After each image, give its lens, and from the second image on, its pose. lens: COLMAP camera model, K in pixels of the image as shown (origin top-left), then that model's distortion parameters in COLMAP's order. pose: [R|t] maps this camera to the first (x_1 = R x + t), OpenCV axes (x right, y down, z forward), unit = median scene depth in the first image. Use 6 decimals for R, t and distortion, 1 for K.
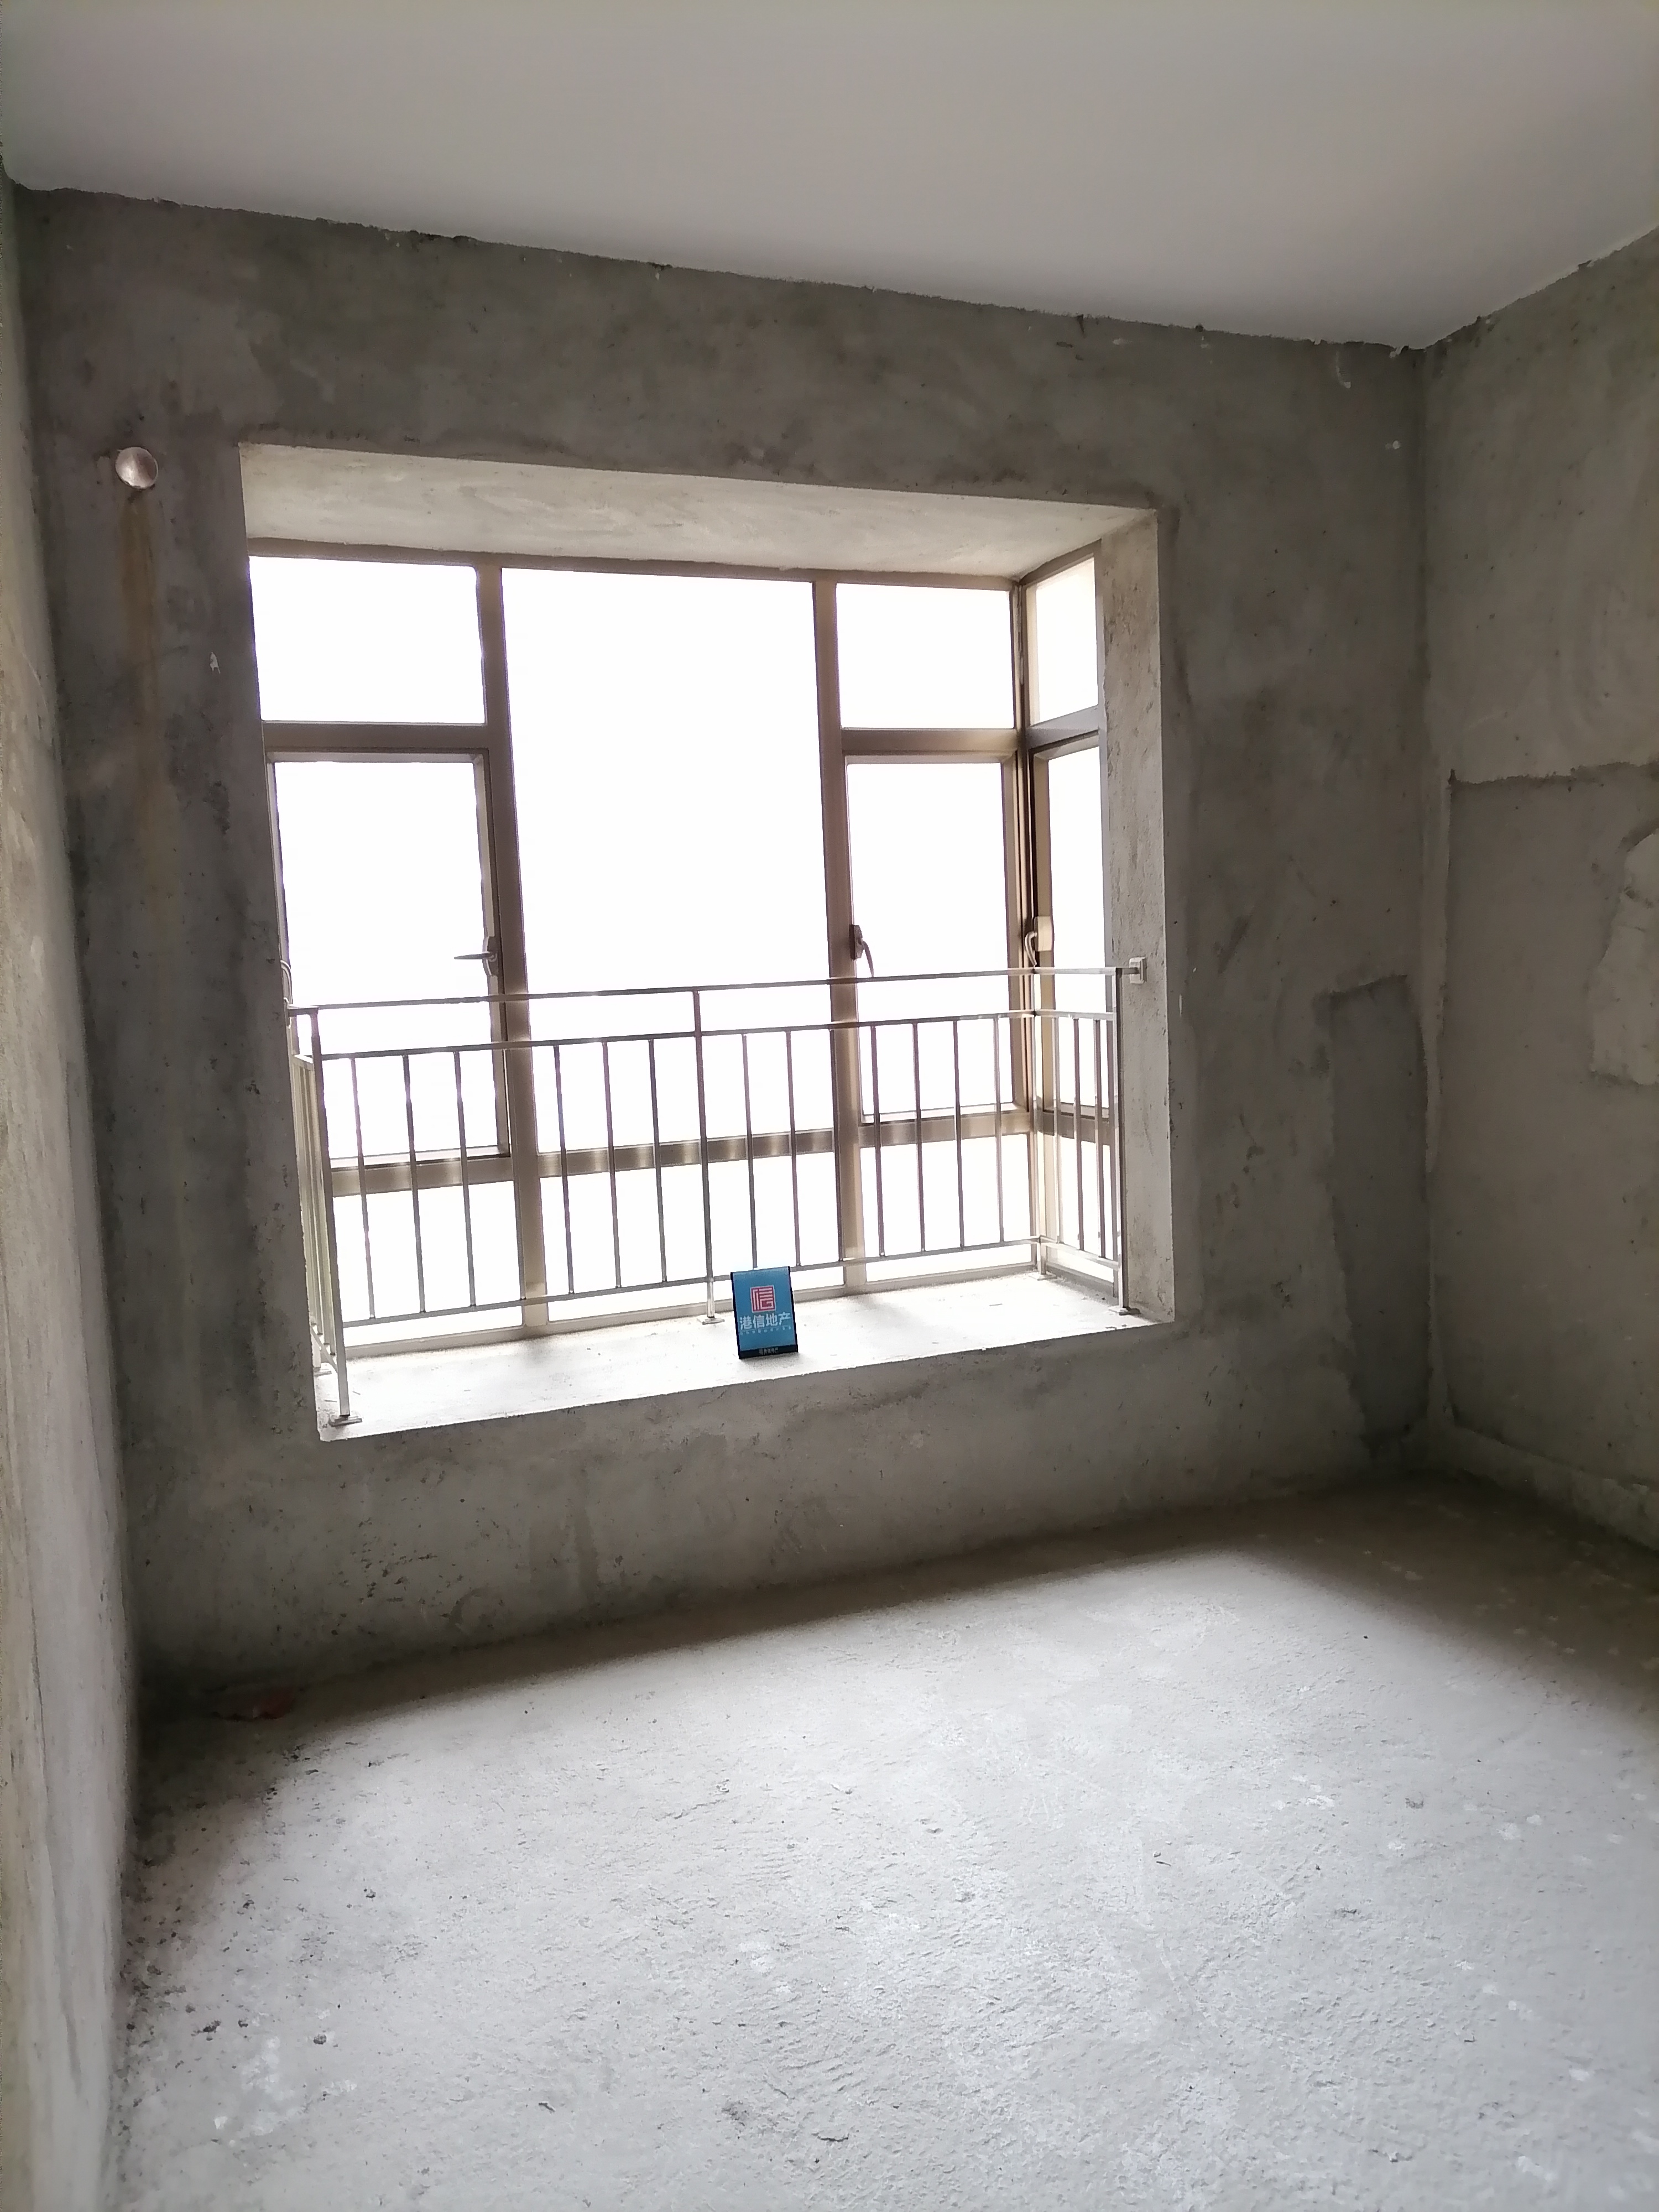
lens RADIAL K [[1622.8, 0, 829.5], [0, 1622.8, 1106.0], [0, 0, 1]] dist [0.001173, 0.000880]
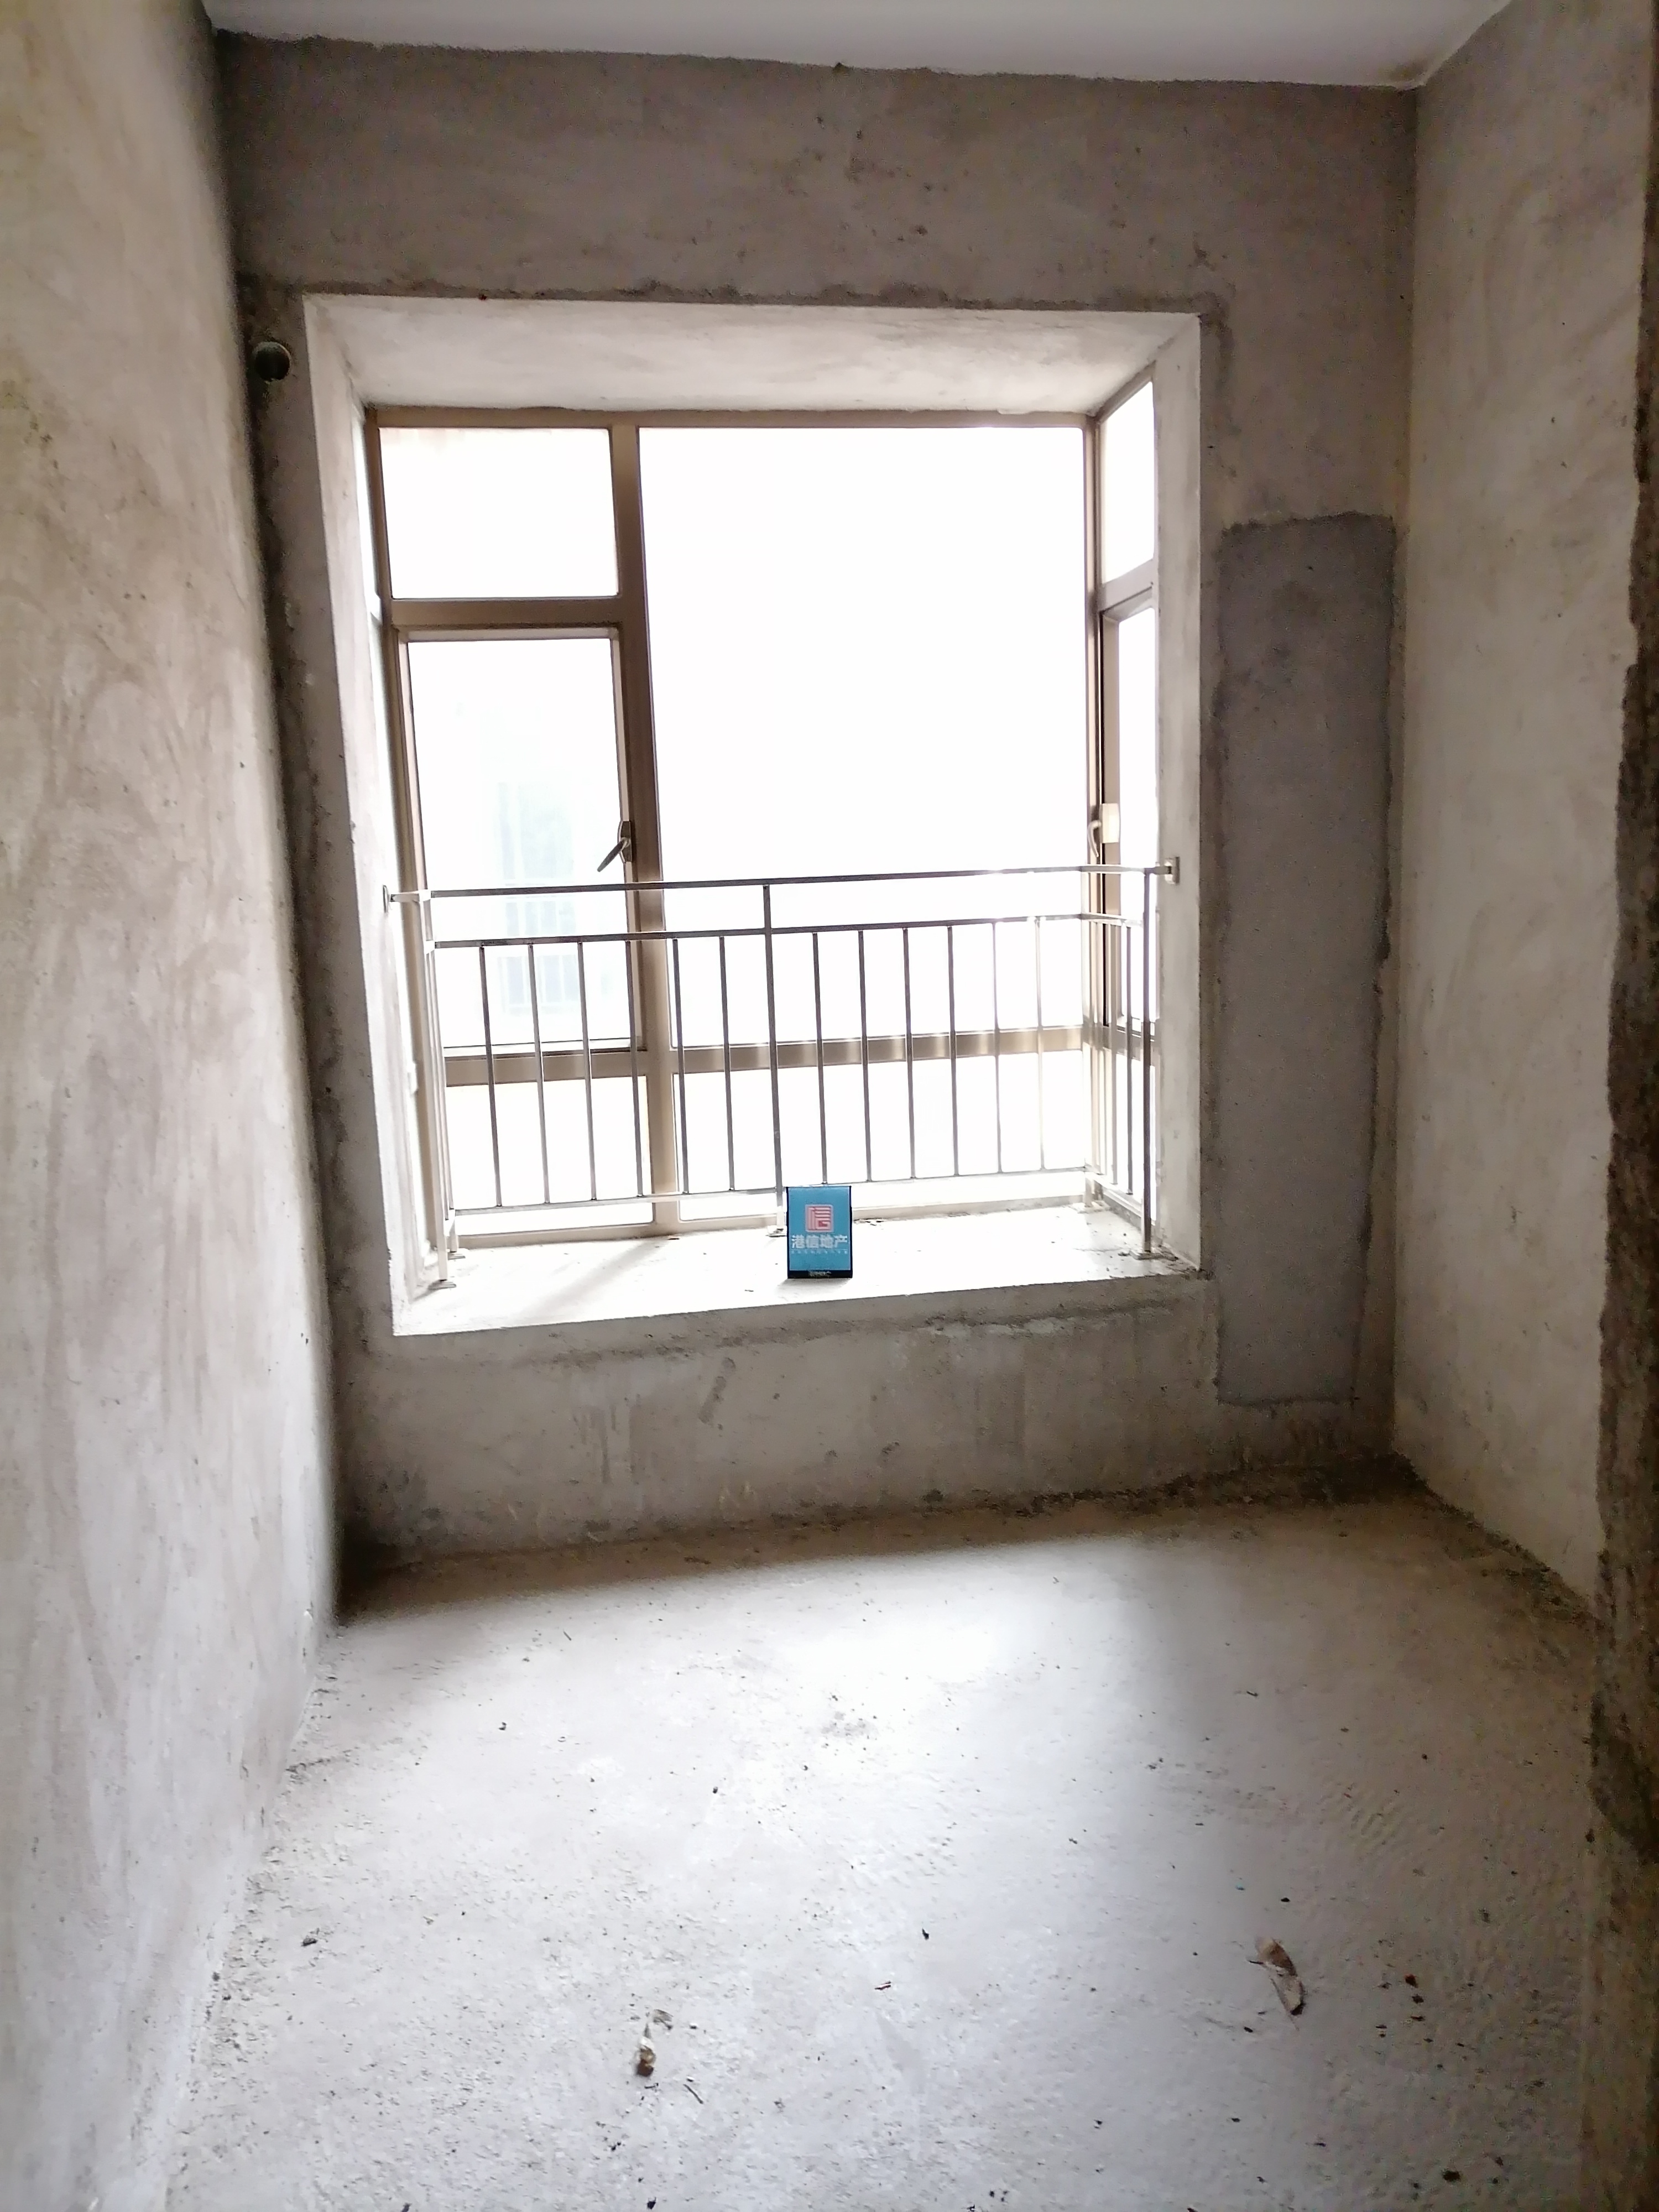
lens RADIAL K [[1665.2, 0, 829.5], [0, 1665.2, 1106.0], [0, 0, 1]] dist [0.011868, 0.001860]
pose [[0.970449, 0.044832, -0.237104, 0.184004], [-0.028219, 0.996933, 0.073002, -0.014645], [0.239650, -0.064153, 0.968737, 0.071094]]
